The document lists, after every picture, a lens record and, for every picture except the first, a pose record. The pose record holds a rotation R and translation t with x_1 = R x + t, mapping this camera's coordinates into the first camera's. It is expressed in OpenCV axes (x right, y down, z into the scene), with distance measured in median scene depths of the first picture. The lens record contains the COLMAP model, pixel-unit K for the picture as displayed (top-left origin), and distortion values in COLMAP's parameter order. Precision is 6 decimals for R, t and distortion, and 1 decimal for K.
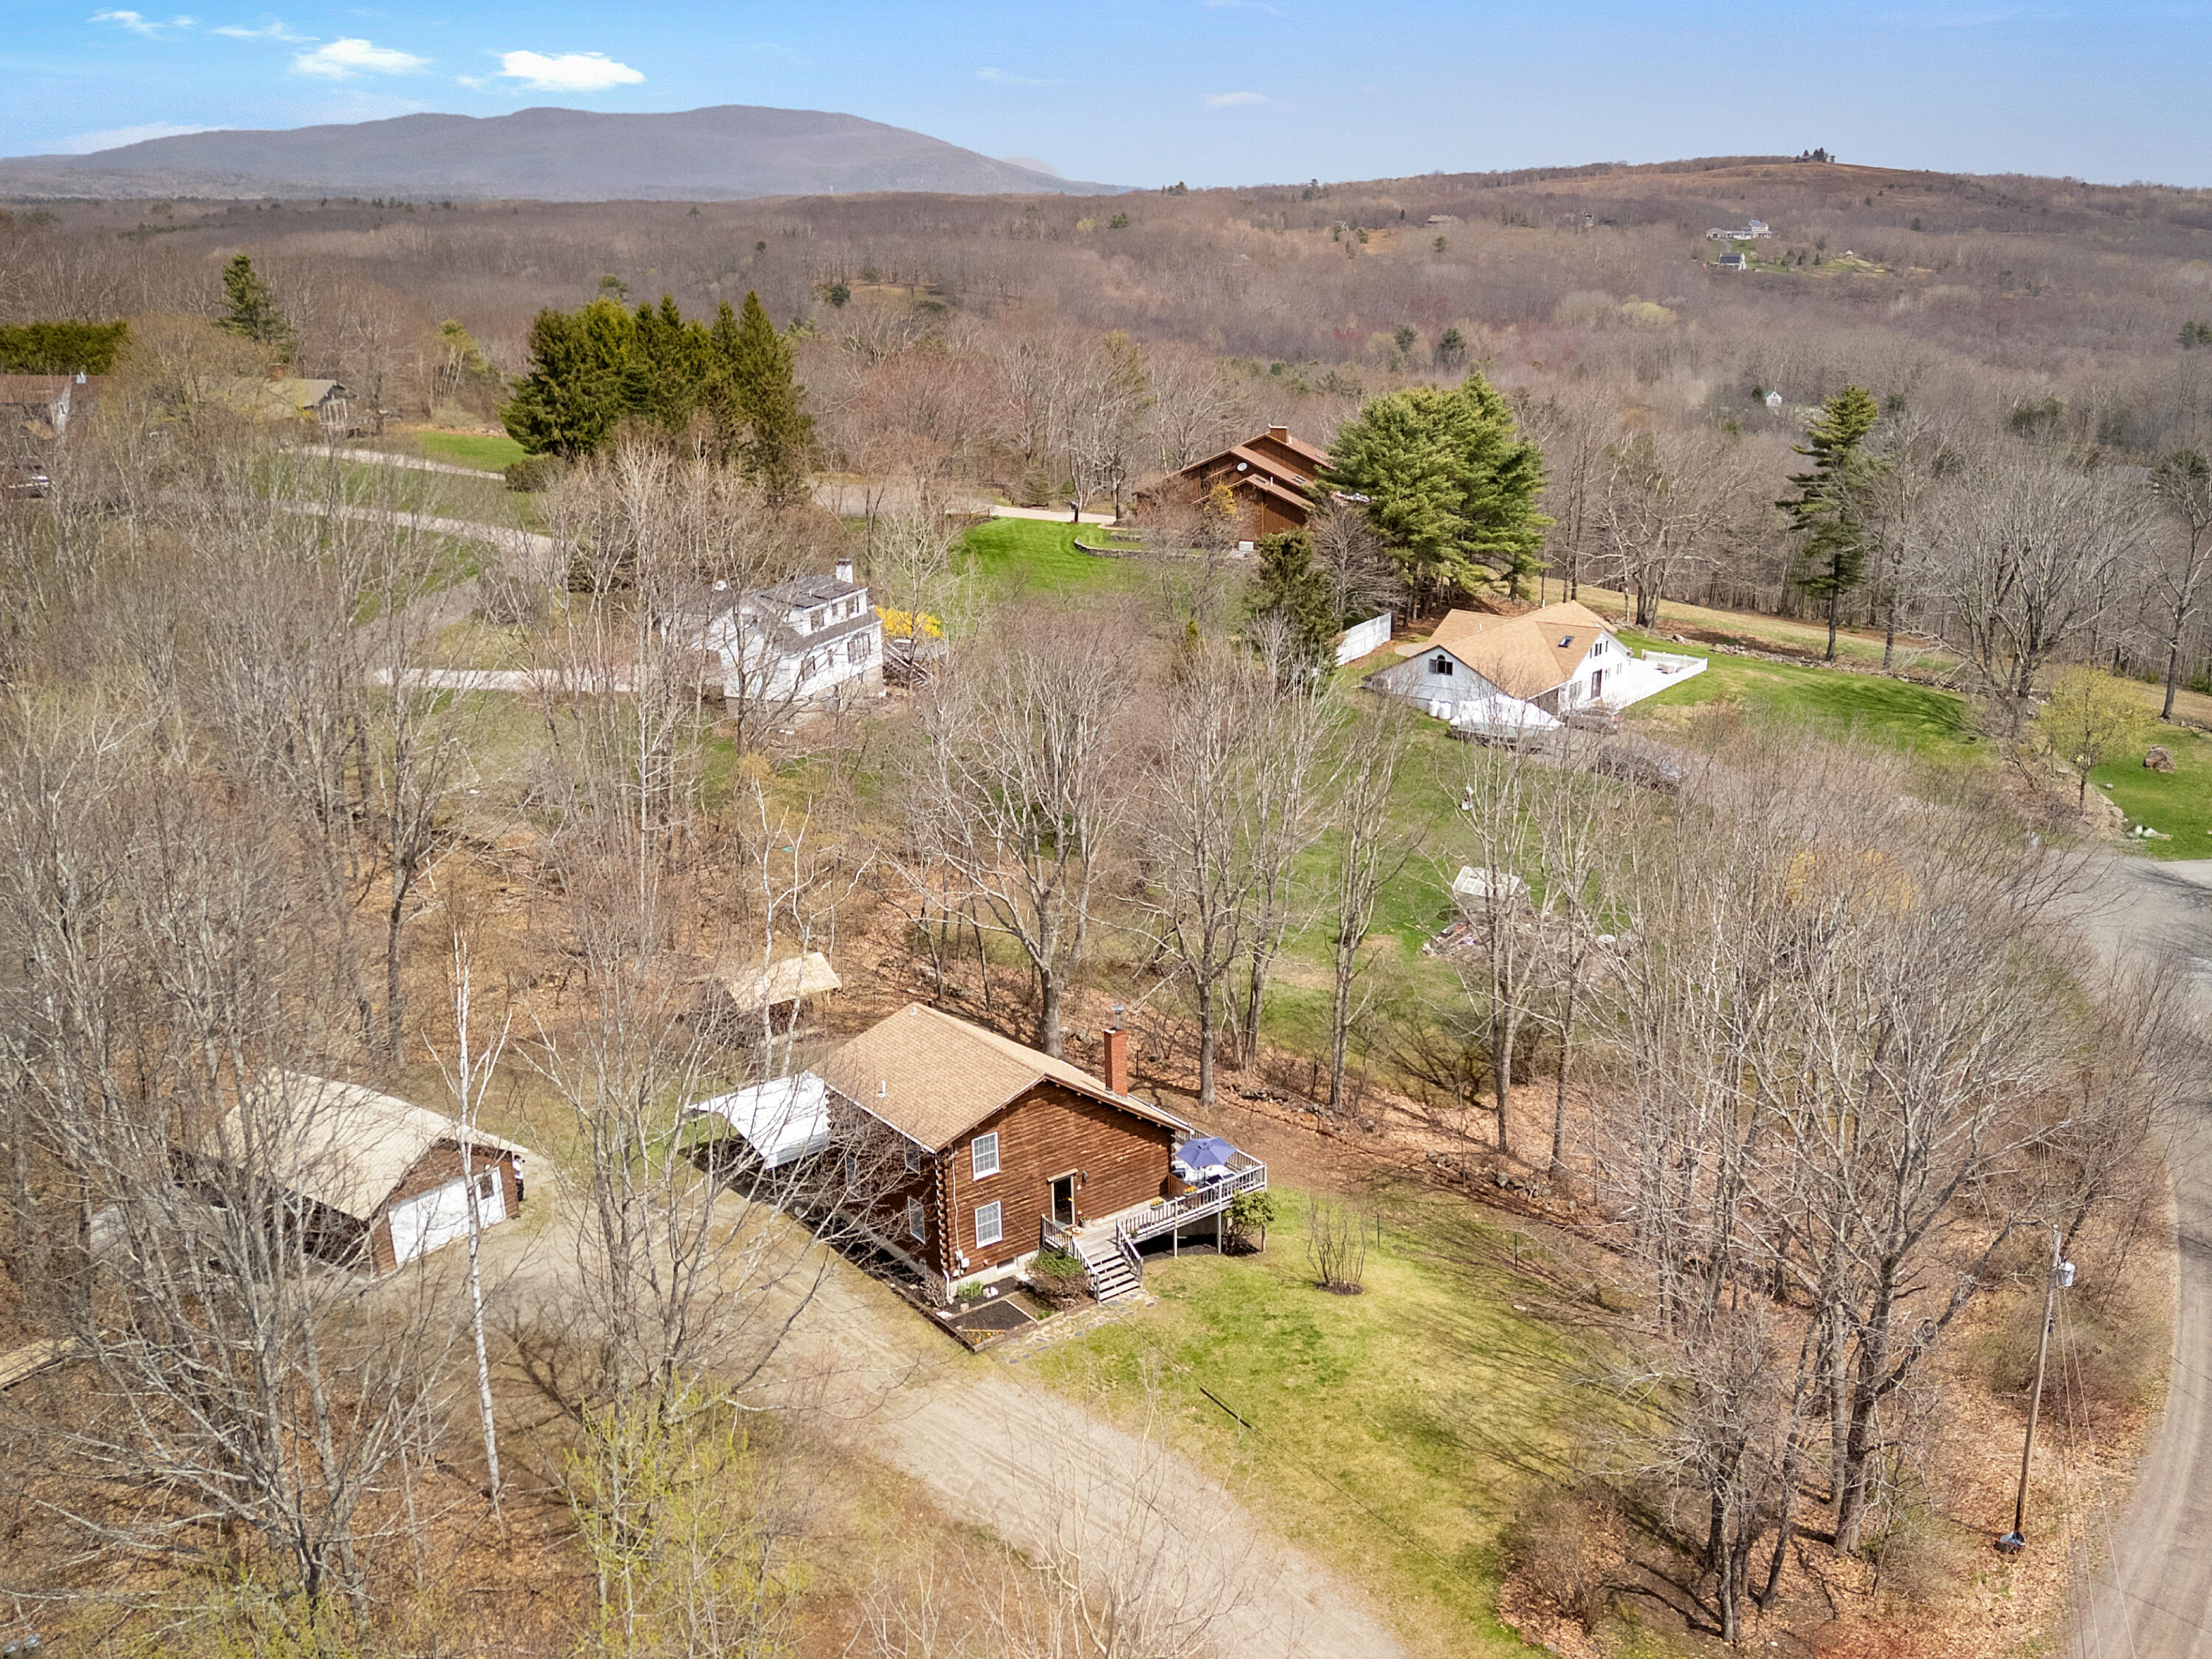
lens RADIAL K [[1685.1, 0, 1108.2], [0, 1685.1, 830.2], [0, 0, 1]] dist [0.076179, -0.077429]
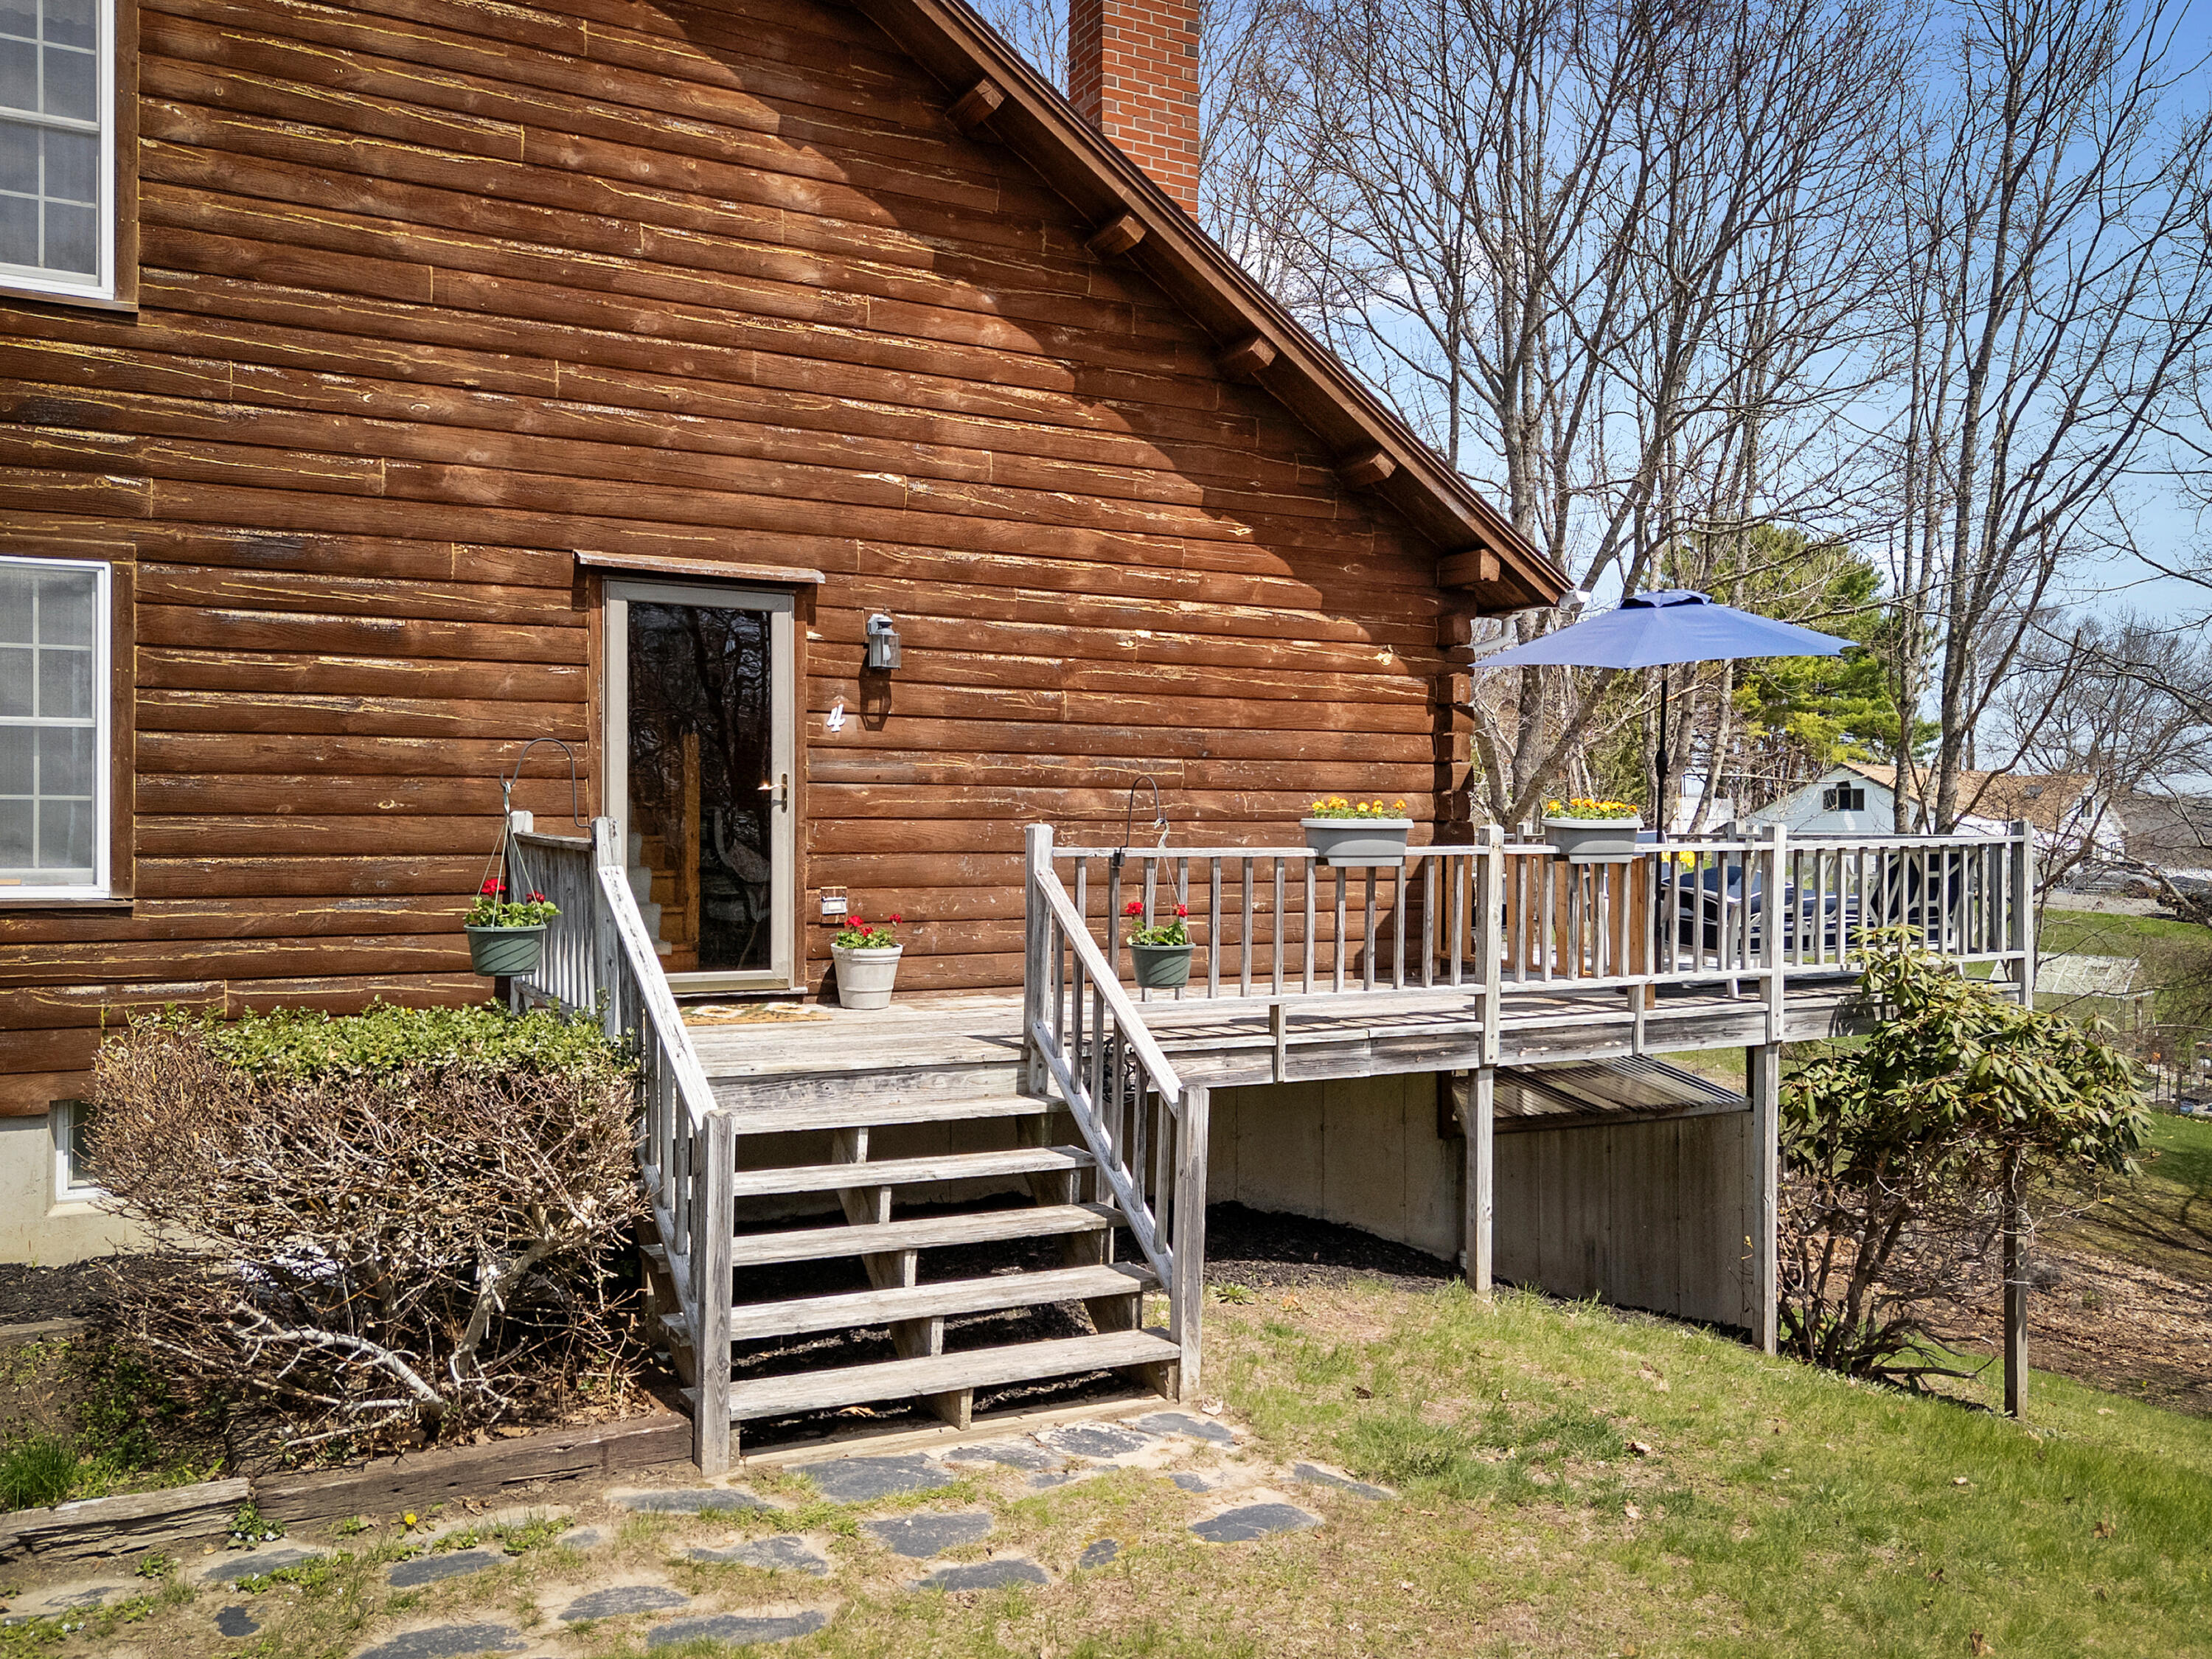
lens RADIAL K [[1685.1, 0, 1156.9], [0, 1685.1, 868.5], [0, 0, 1]] dist [0.076179, -0.077429]
pose [[0.993647, 0.038835, -0.105628, 0.027490], [-0.066417, 0.960055, -0.271815, 0.264908], [0.090852, 0.277104, 0.956535, 0.872523]]
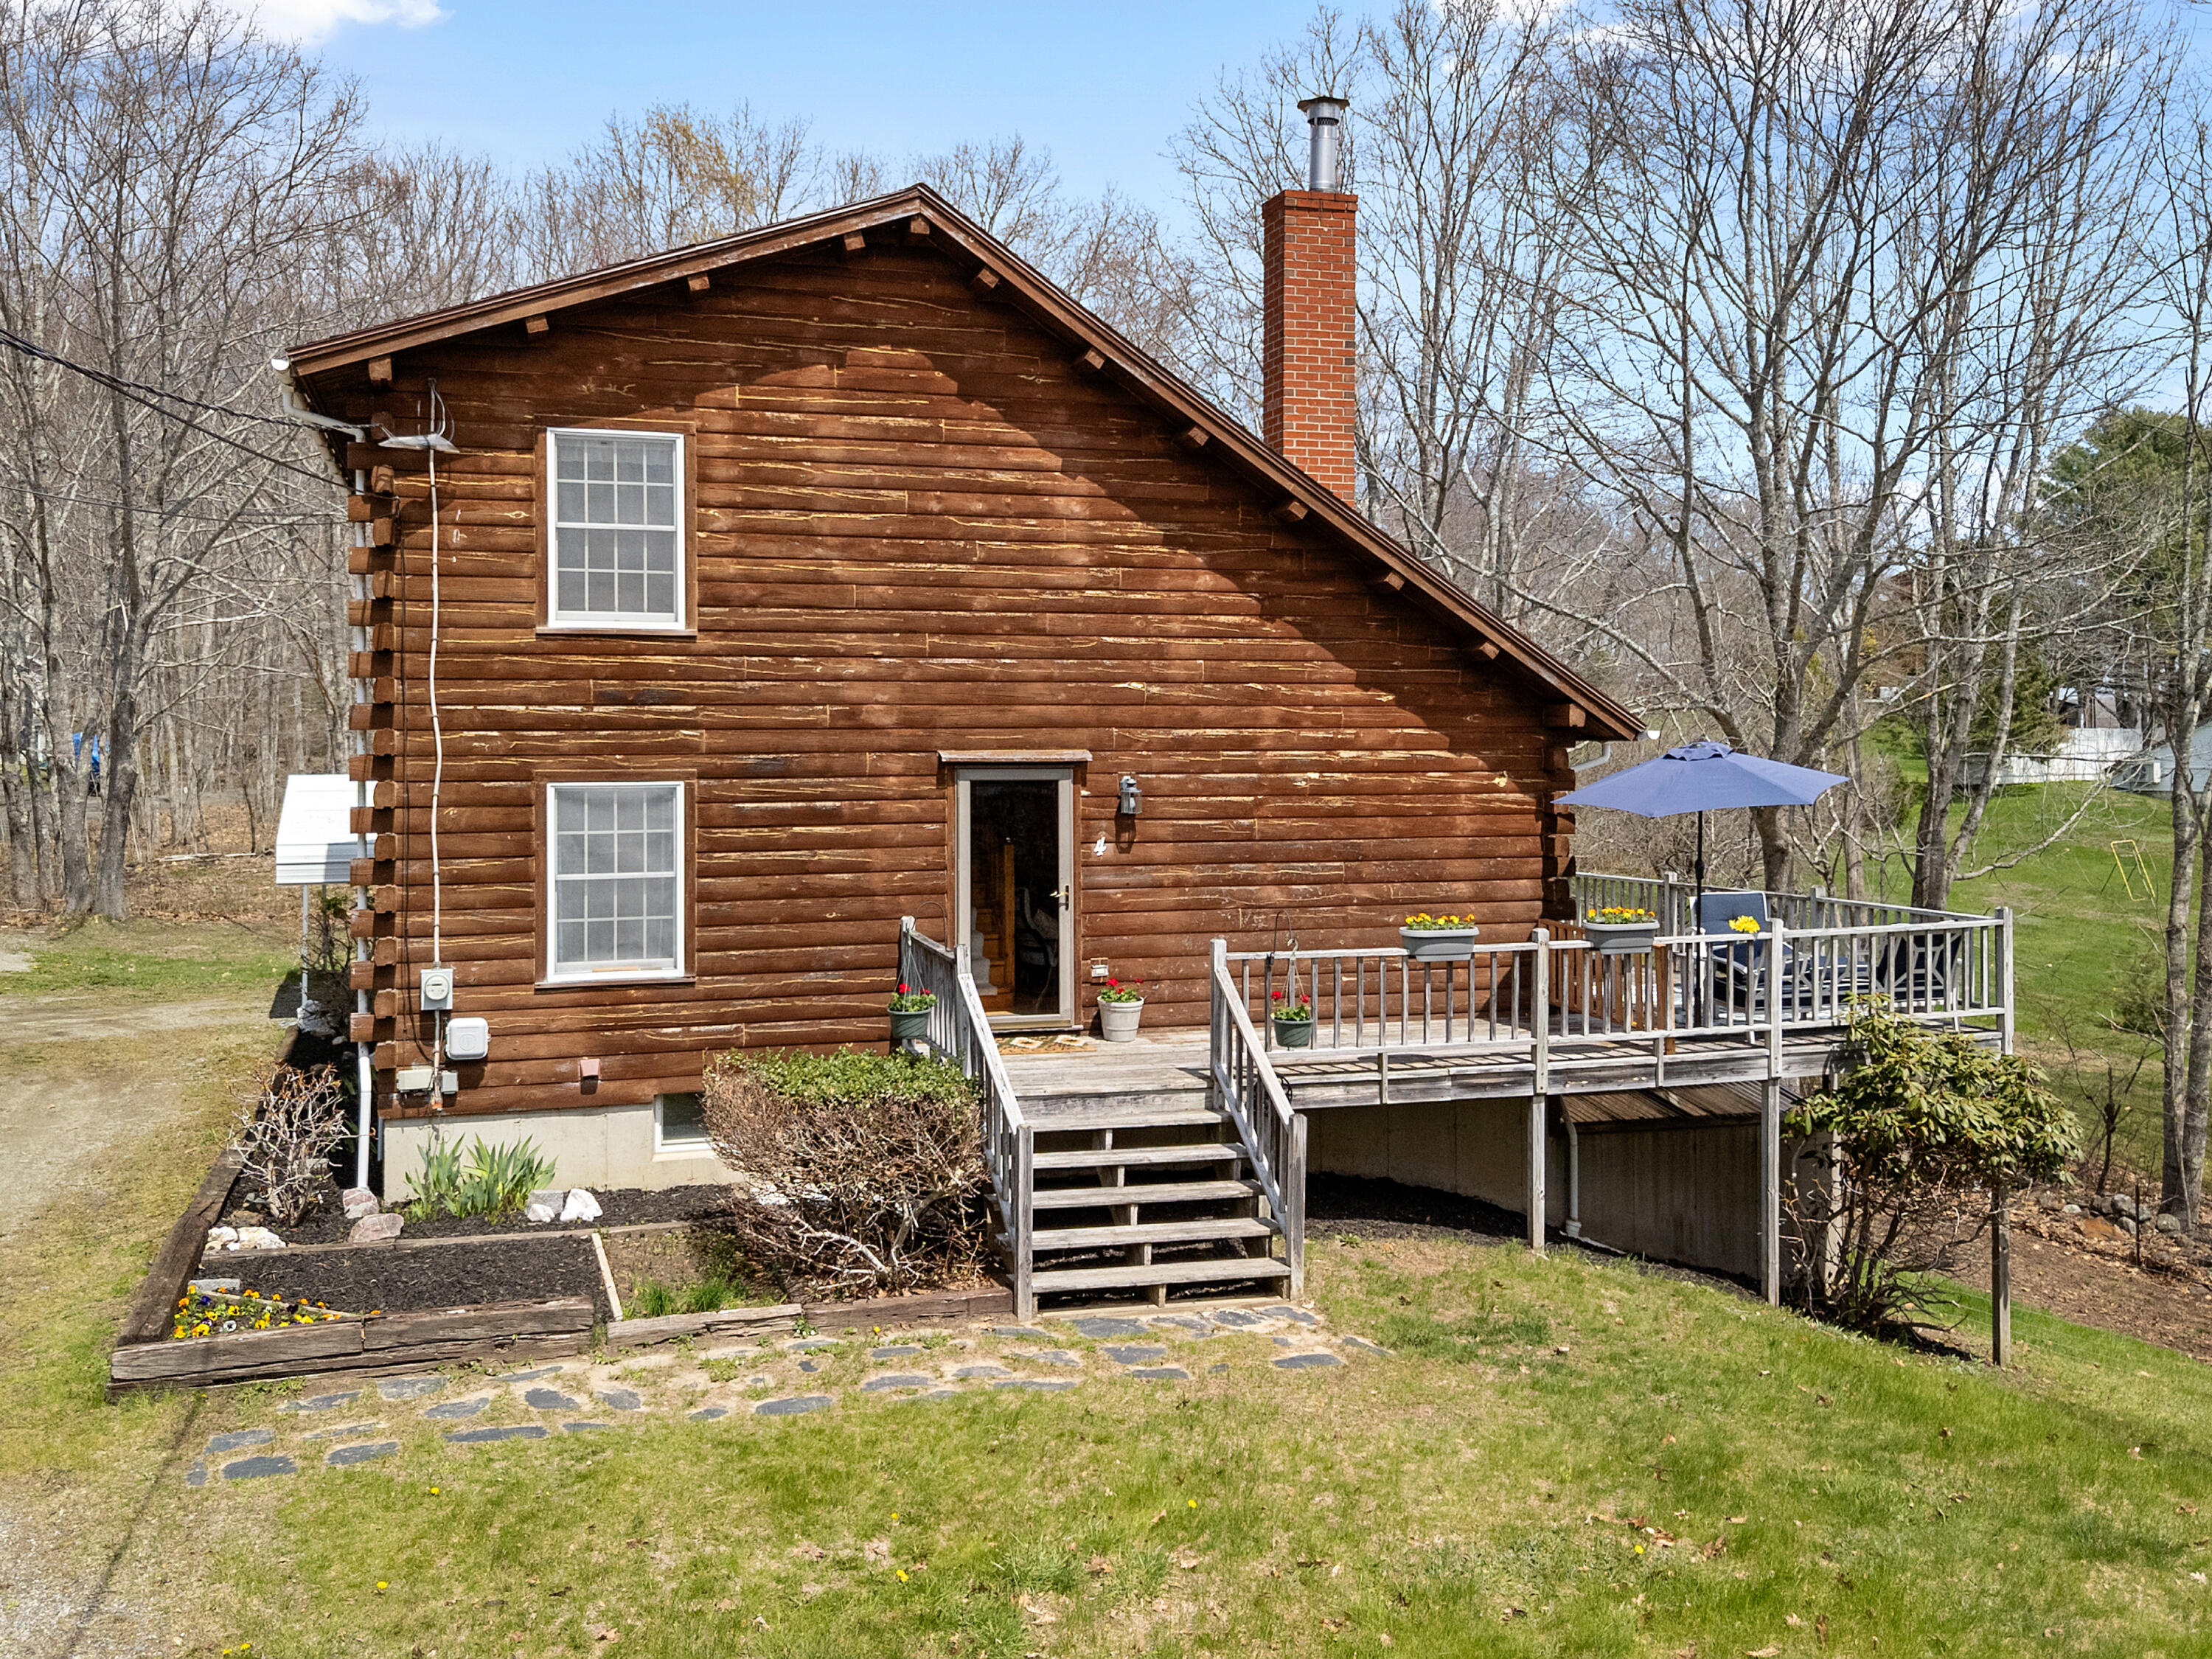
lens RADIAL K [[1685.1, 0, 1098.1], [0, 1685.1, 831.2], [0, 0, 1]] dist [0.076179, -0.077429]
pose [[0.948656, 0.034658, -0.314404, 0.053591], [-0.116012, 0.962834, -0.243910, 0.266208], [0.294266, 0.267861, 0.917419, 0.801720]]
